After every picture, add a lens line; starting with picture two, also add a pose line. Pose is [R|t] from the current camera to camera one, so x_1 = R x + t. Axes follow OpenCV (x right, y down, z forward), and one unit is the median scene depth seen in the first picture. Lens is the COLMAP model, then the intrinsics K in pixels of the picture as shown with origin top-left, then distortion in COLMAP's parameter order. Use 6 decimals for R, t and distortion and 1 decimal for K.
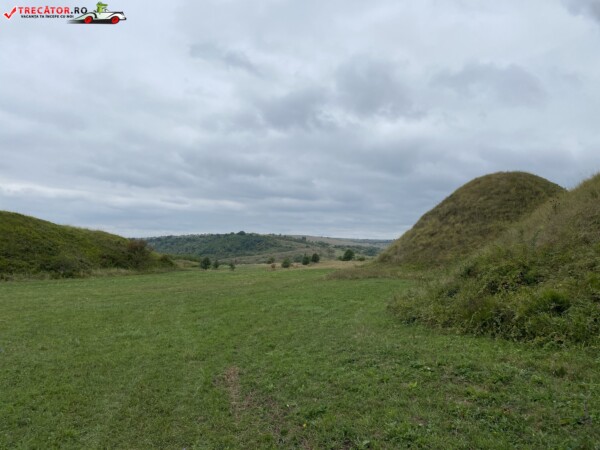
lens RADIAL K [[439.4, 0, 297.5], [0, 439.4, 223.6], [0, 0, 1]] dist [0.016500, -0.019541]
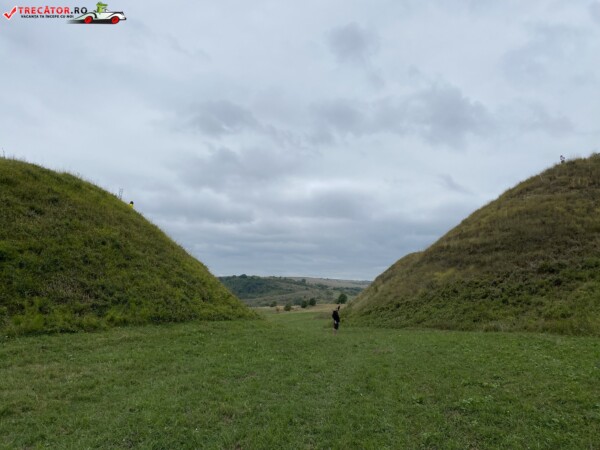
lens RADIAL K [[439.4, 0, 294.8], [0, 439.4, 226.4], [0, 0, 1]] dist [0.016500, -0.019541]
pose [[0.999977, -0.004630, -0.005017, 0.000456], [0.004180, 0.996253, -0.086389, -0.020381], [0.005398, 0.086366, 0.996249, -0.176750]]
